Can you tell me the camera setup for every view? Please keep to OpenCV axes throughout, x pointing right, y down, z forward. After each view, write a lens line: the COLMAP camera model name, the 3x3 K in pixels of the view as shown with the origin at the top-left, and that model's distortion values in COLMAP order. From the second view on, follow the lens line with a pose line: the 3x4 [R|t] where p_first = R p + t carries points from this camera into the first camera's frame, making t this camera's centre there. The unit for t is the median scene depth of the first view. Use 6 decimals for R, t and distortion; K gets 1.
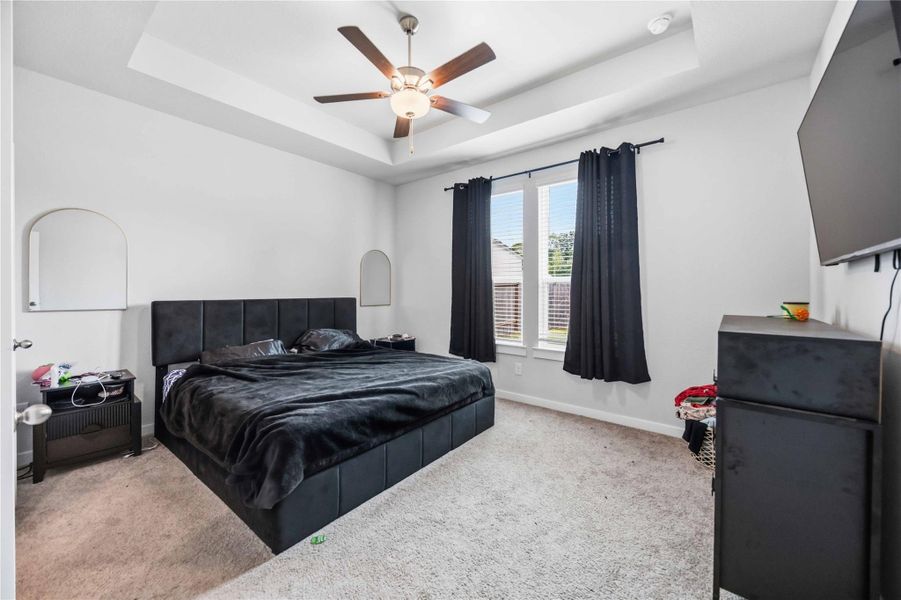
lens RADIAL K [[348.1, 0, 452.6], [0, 348.1, 294.0], [0, 0, 1]] dist [-0.001489, -0.000074]
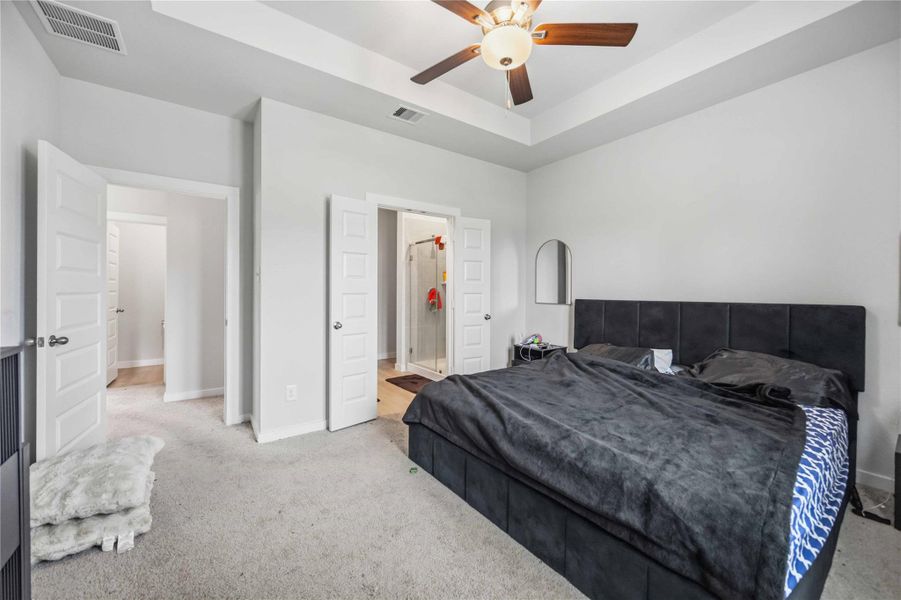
lens RADIAL K [[348.1, 0, 452.6], [0, 348.1, 294.0], [0, 0, 1]] dist [-0.001489, -0.000074]
pose [[-0.273381, 0.003740, -0.961898, 0.498694], [-0.009889, 0.999929, 0.006699, -0.004715], [0.961855, 0.011344, -0.273325, 0.833978]]
